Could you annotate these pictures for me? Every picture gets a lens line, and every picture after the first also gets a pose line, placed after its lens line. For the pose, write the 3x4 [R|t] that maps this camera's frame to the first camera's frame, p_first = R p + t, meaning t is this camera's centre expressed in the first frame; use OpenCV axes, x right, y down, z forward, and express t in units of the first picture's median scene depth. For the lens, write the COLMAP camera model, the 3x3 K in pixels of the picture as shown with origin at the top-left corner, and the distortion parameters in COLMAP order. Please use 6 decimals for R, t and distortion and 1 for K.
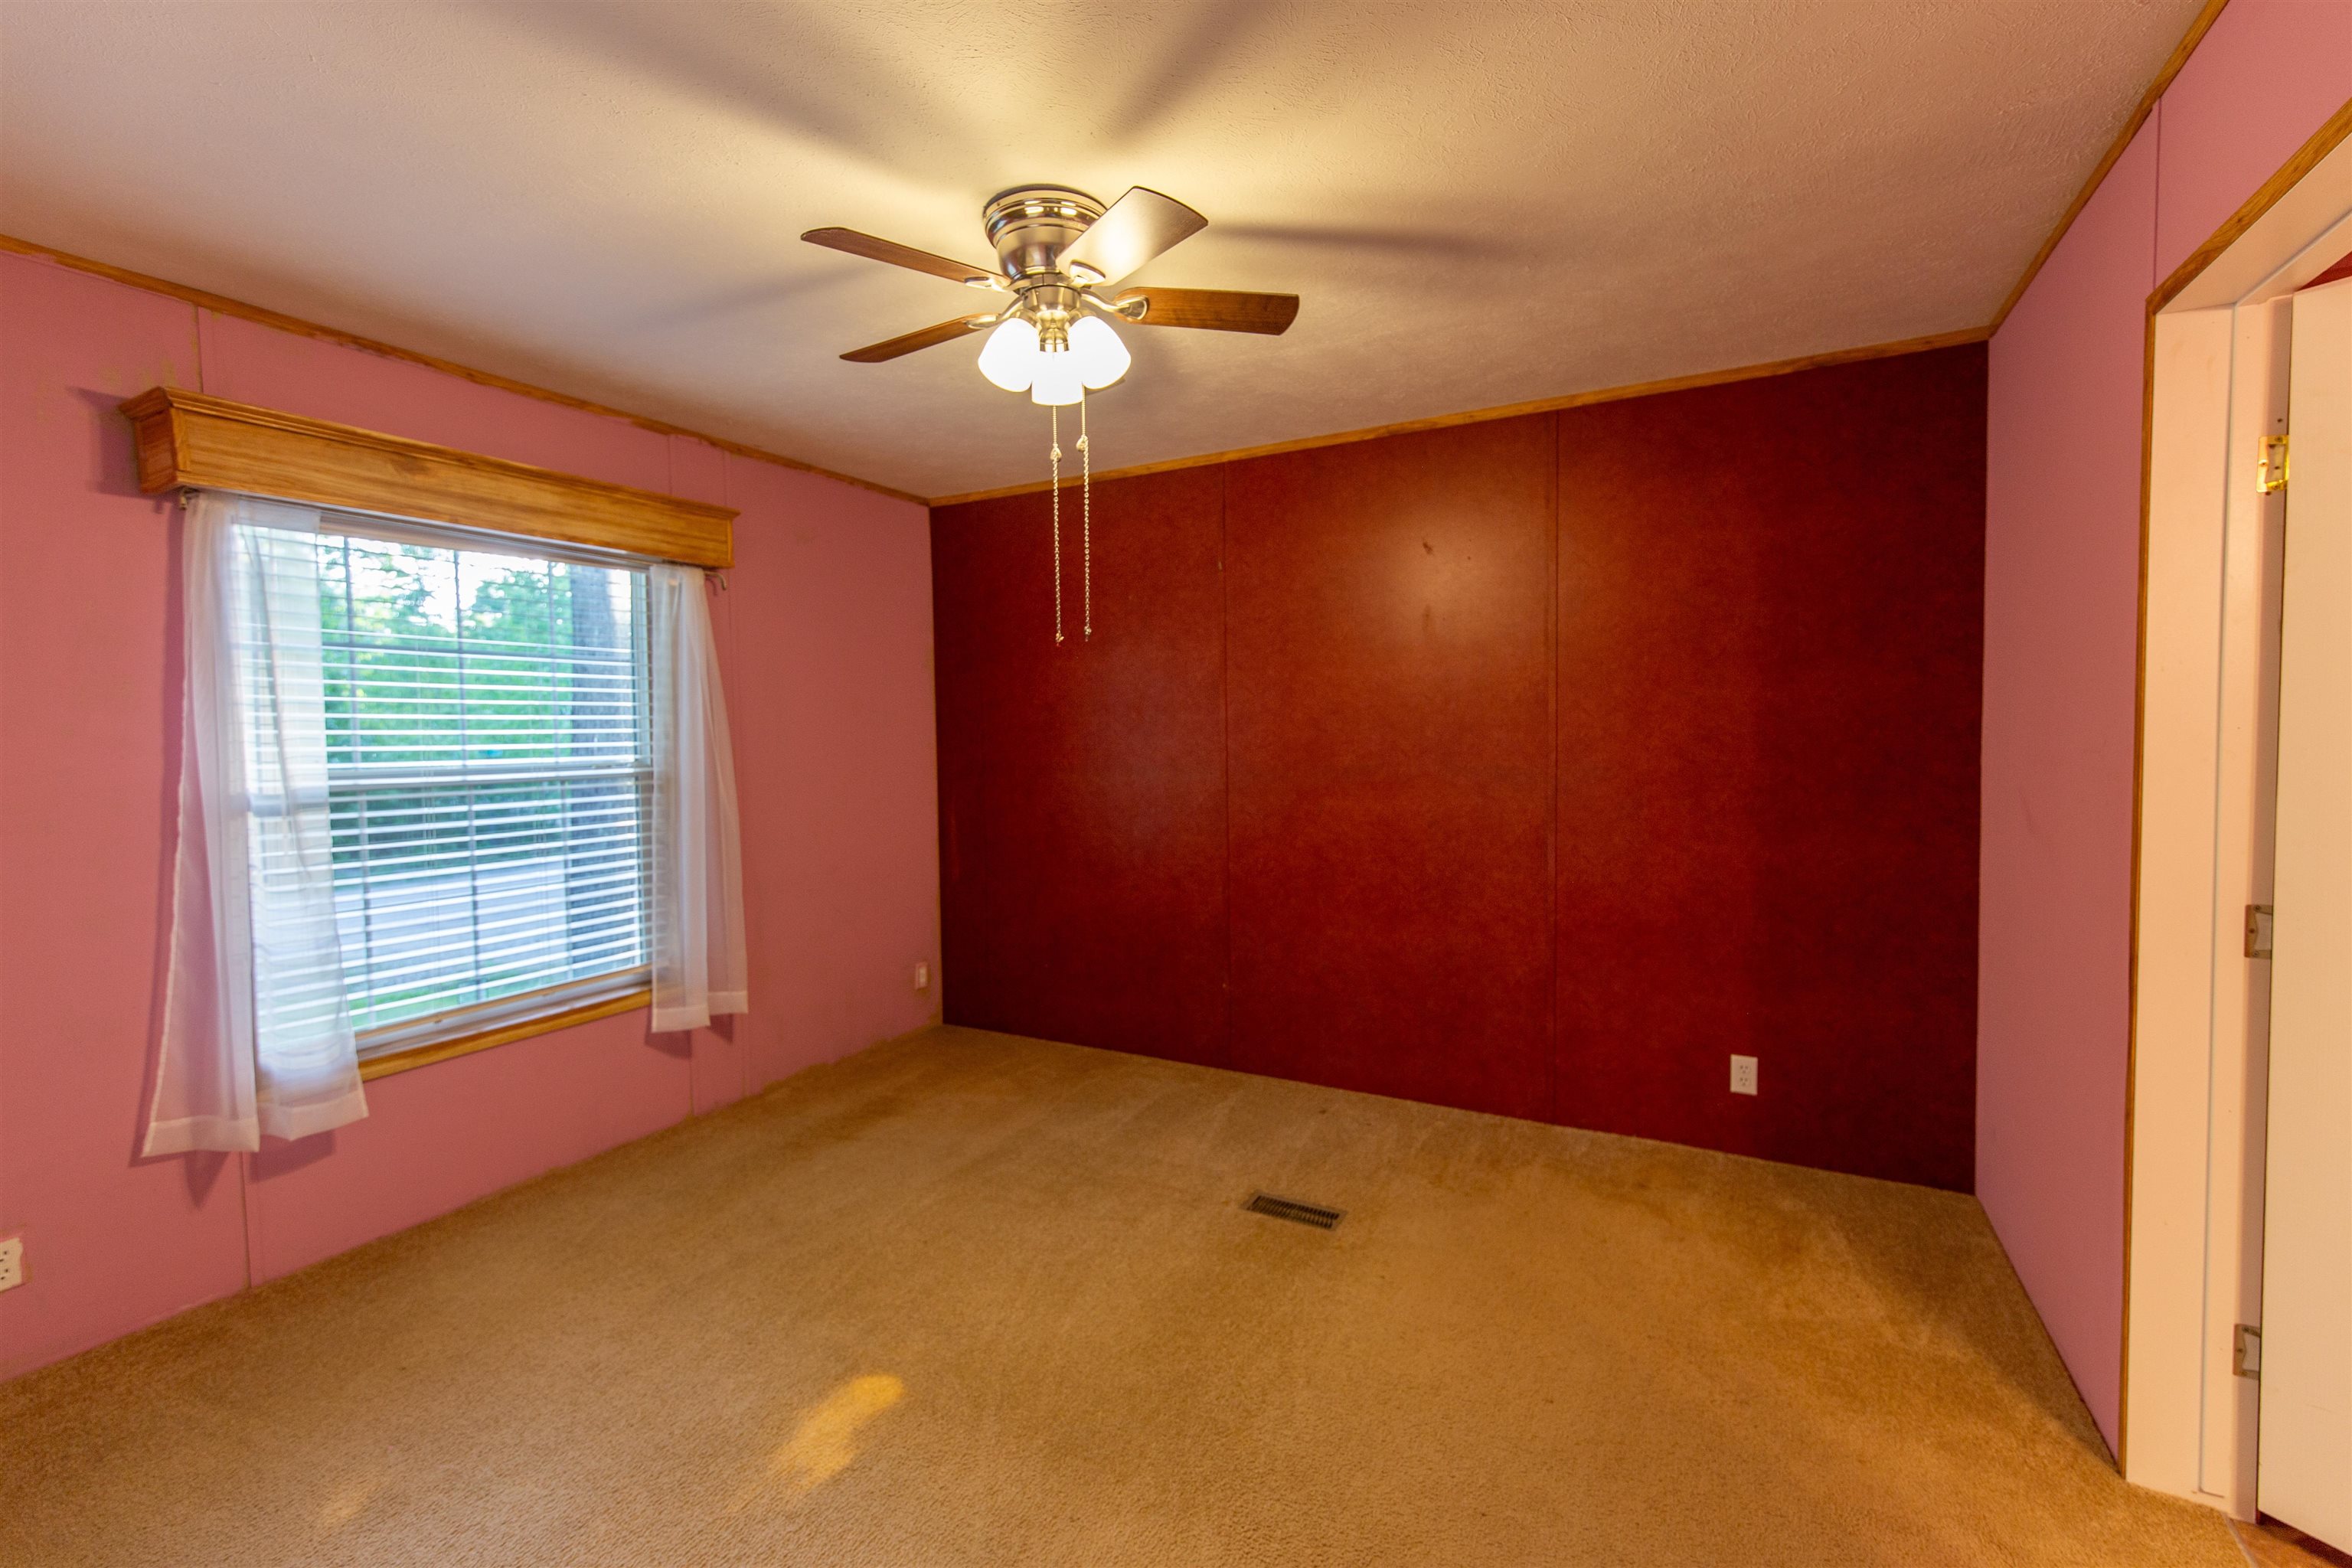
lens RADIAL K [[1006.1, 0, 1173.2], [0, 1006.1, 773.4], [0, 0, 1]] dist [0.000829, -0.000246]
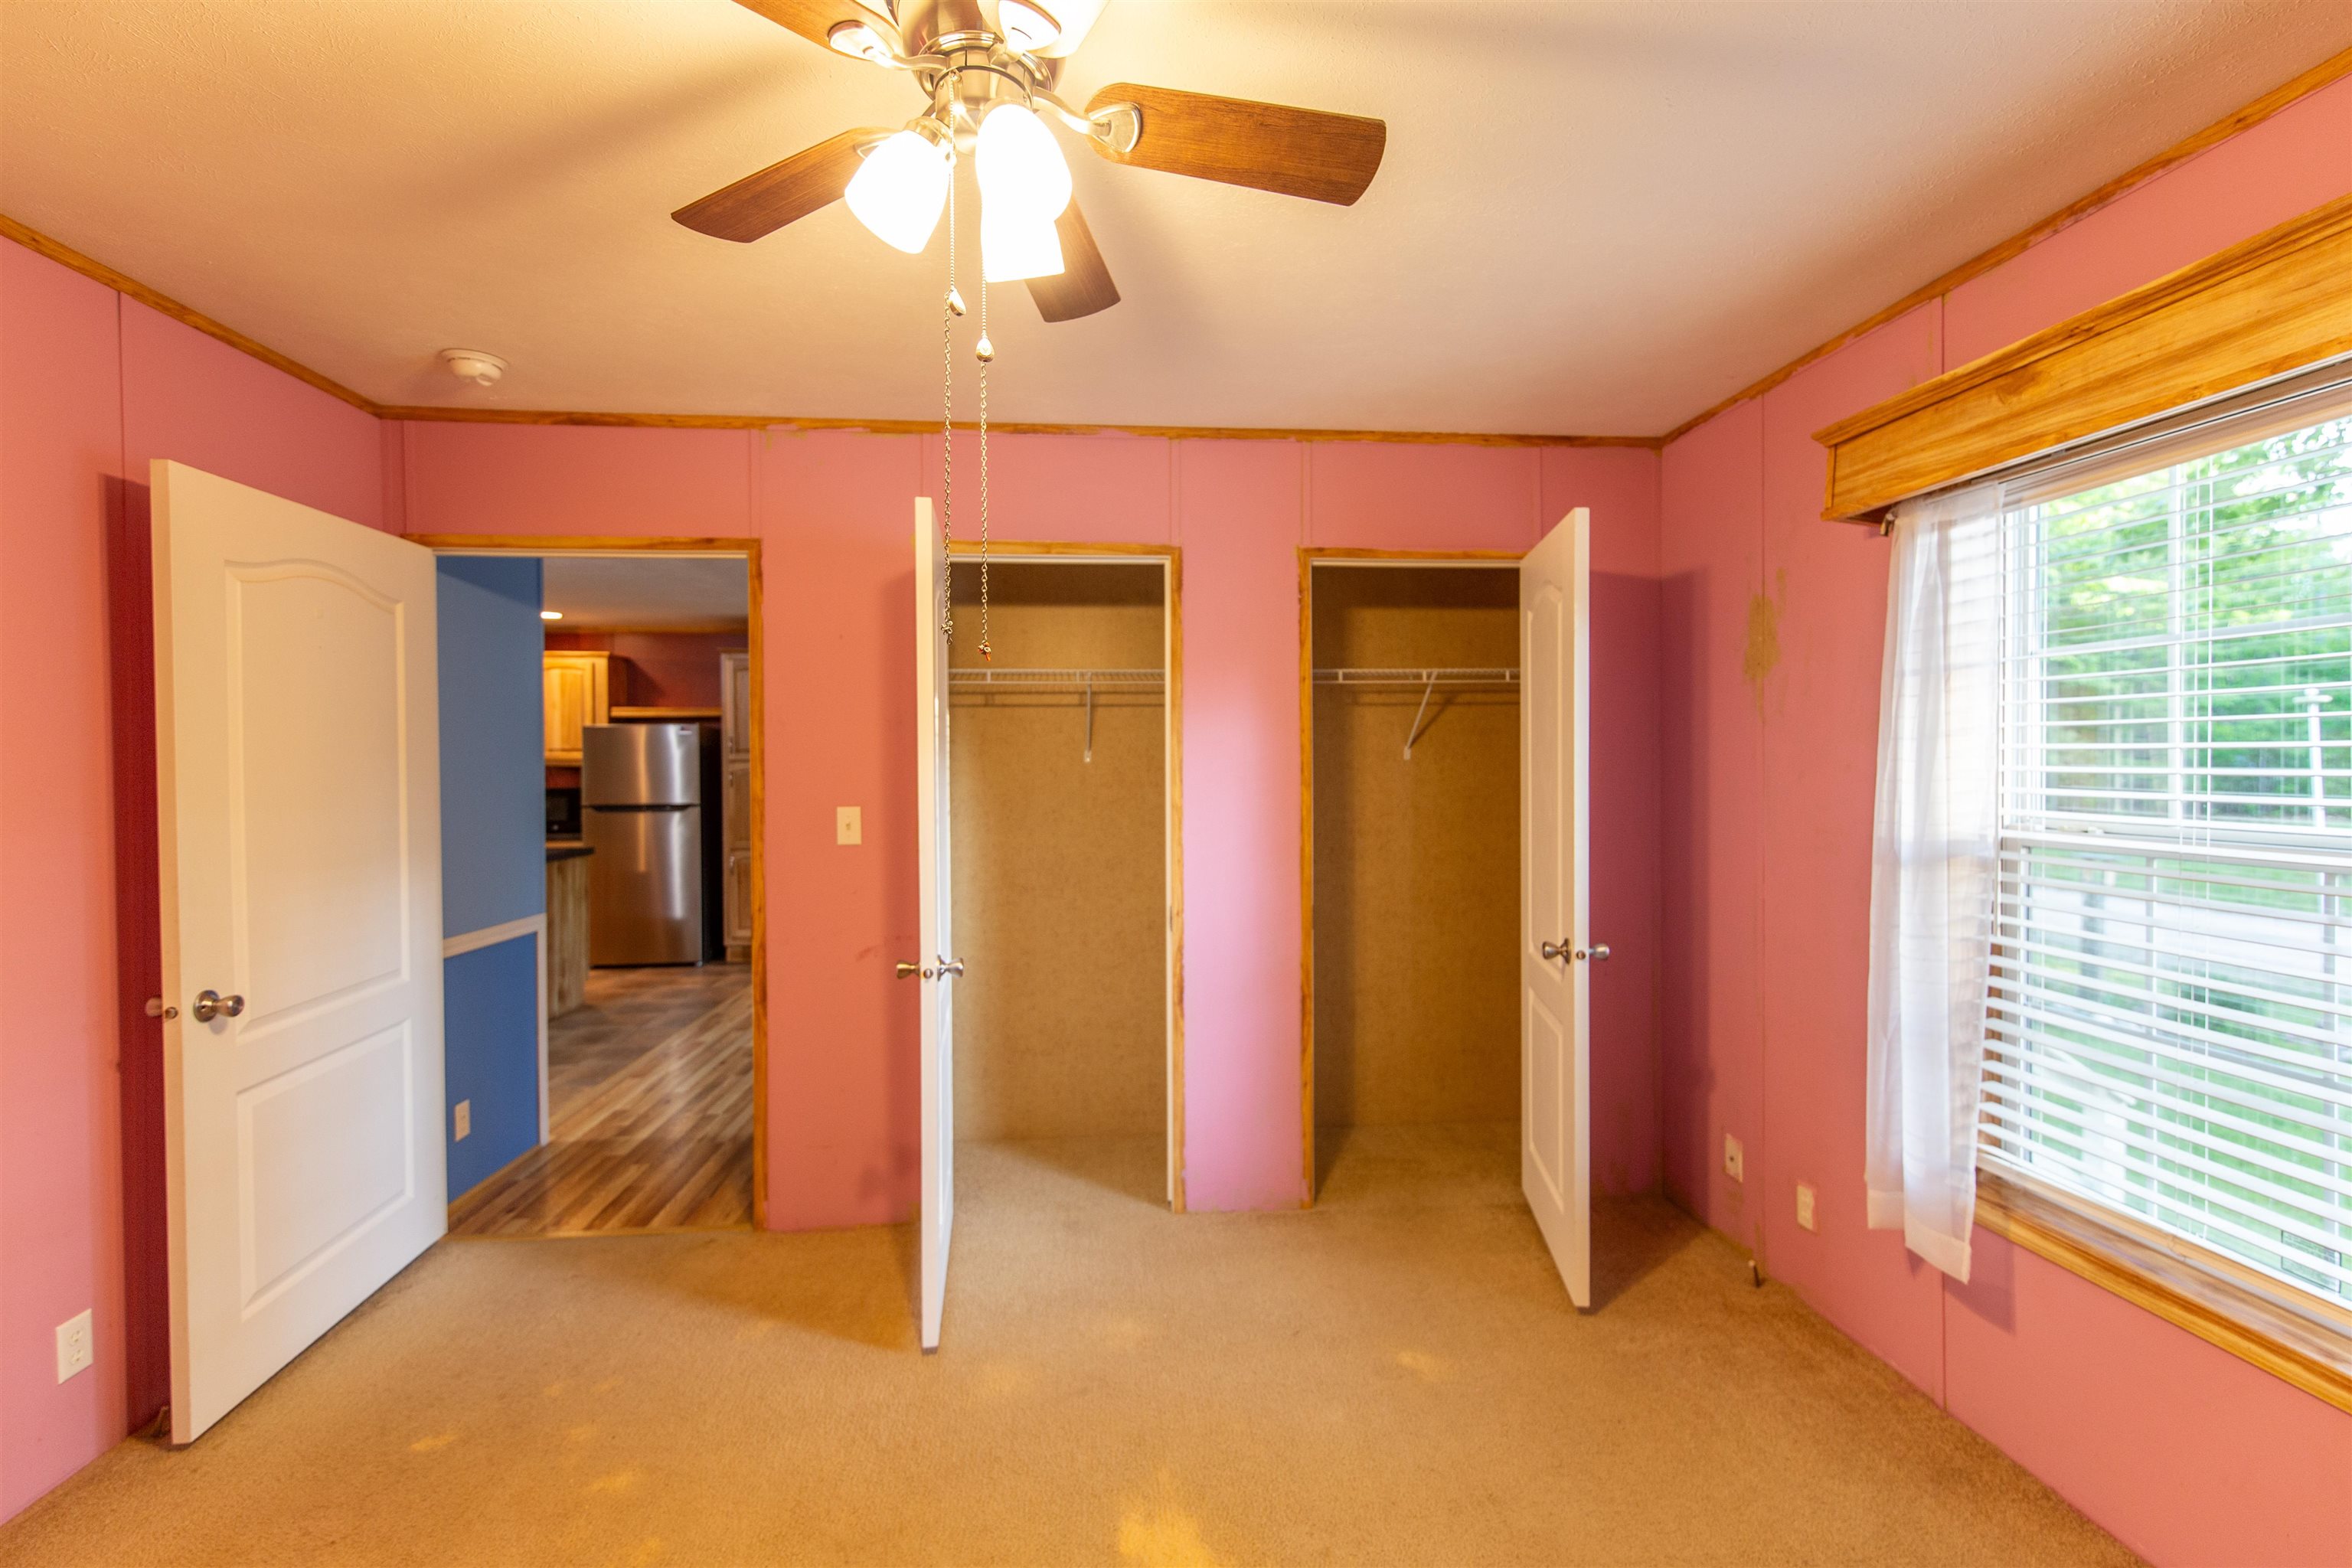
lens RADIAL K [[1027.4, 0, 1173.4], [0, 1027.4, 772.4], [0, 0, 1]] dist [0.001870, 0.000074]
pose [[-0.832441, 0.021511, -0.553695, 0.112942], [-0.008071, 0.998669, 0.050933, -0.071488], [0.554054, 0.046868, -0.831160, 1.266423]]
